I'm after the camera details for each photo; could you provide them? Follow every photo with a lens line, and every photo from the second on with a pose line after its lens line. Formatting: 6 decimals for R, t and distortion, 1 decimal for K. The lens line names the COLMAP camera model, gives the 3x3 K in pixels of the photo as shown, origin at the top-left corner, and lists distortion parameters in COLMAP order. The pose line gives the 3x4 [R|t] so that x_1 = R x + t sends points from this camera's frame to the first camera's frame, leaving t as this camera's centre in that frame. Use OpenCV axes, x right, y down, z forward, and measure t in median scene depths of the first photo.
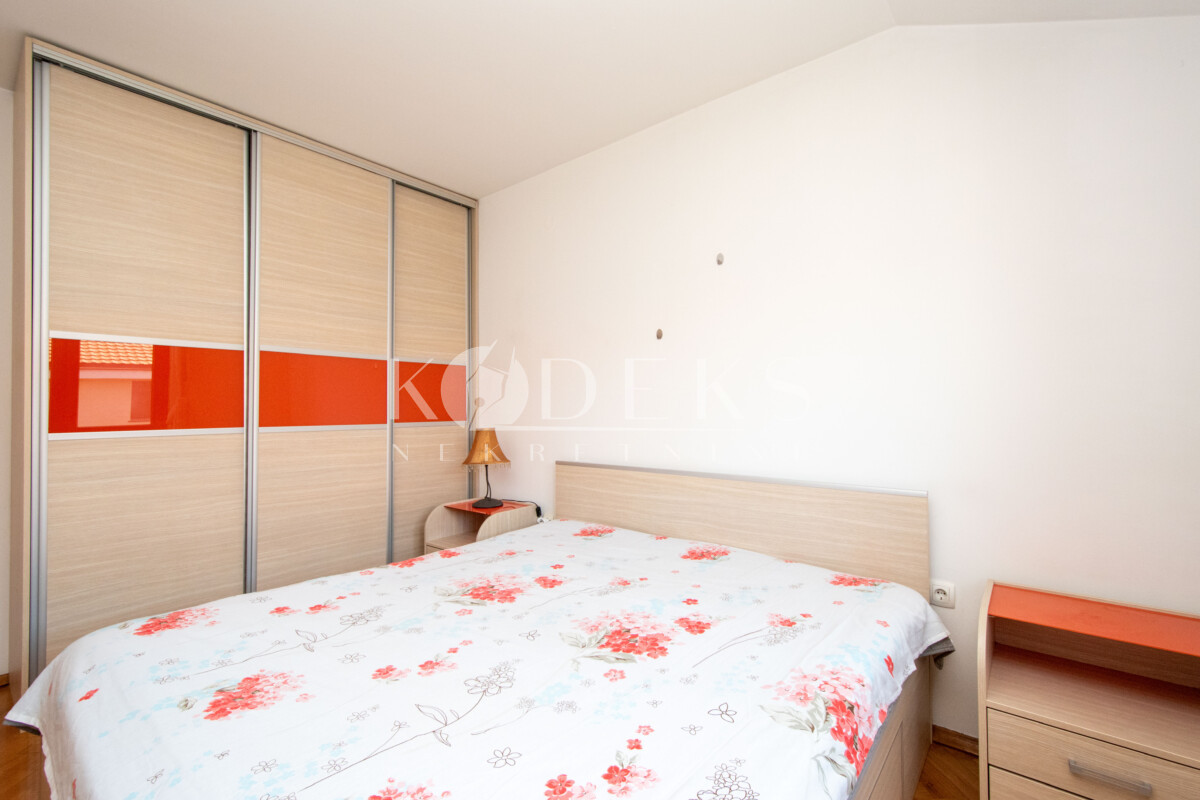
lens RADIAL K [[525.1, 0, 606.6], [0, 525.1, 397.3], [0, 0, 1]] dist [0.000948, -0.000156]
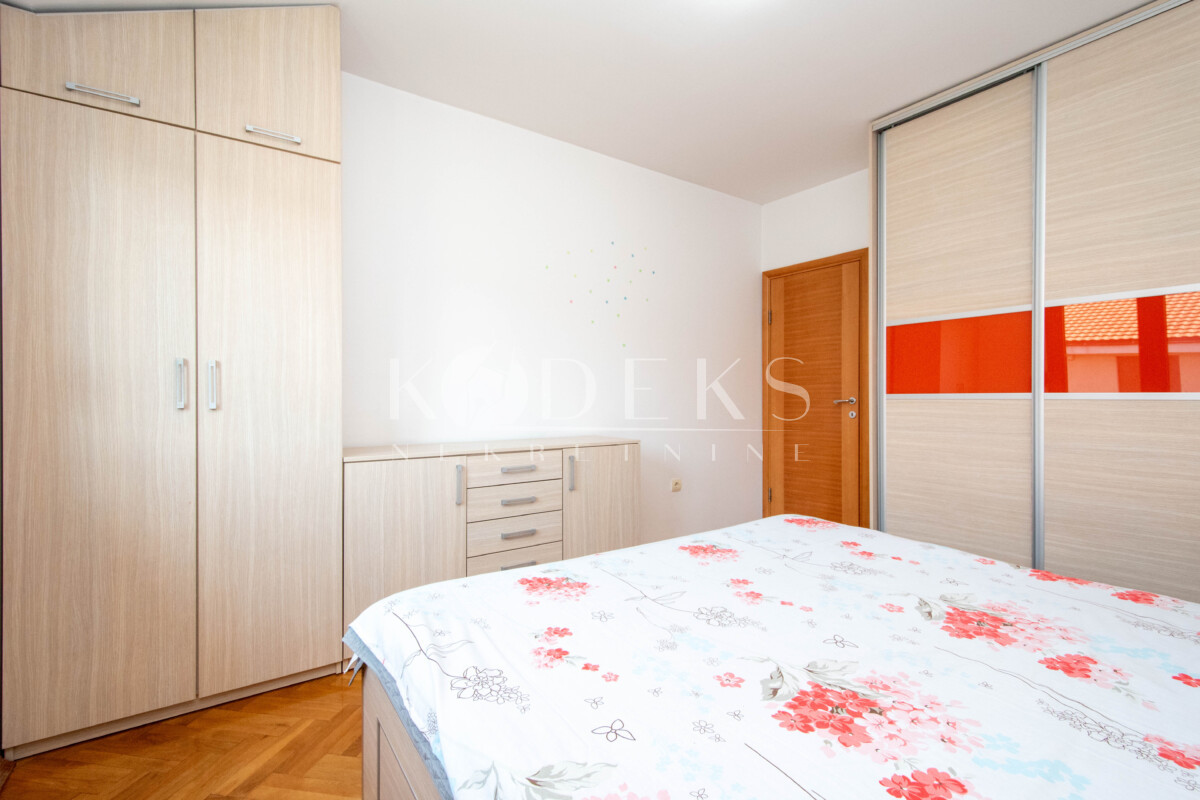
lens RADIAL K [[530.8, 0, 599.1], [0, 530.8, 394.9], [0, 0, 1]] dist [0.001142, 0.000061]
pose [[-0.266112, 0.004382, -0.963932, 0.660652], [0.022012, 0.999757, -0.001532, 0.071321], [0.963691, -0.021626, -0.266144, 0.806760]]
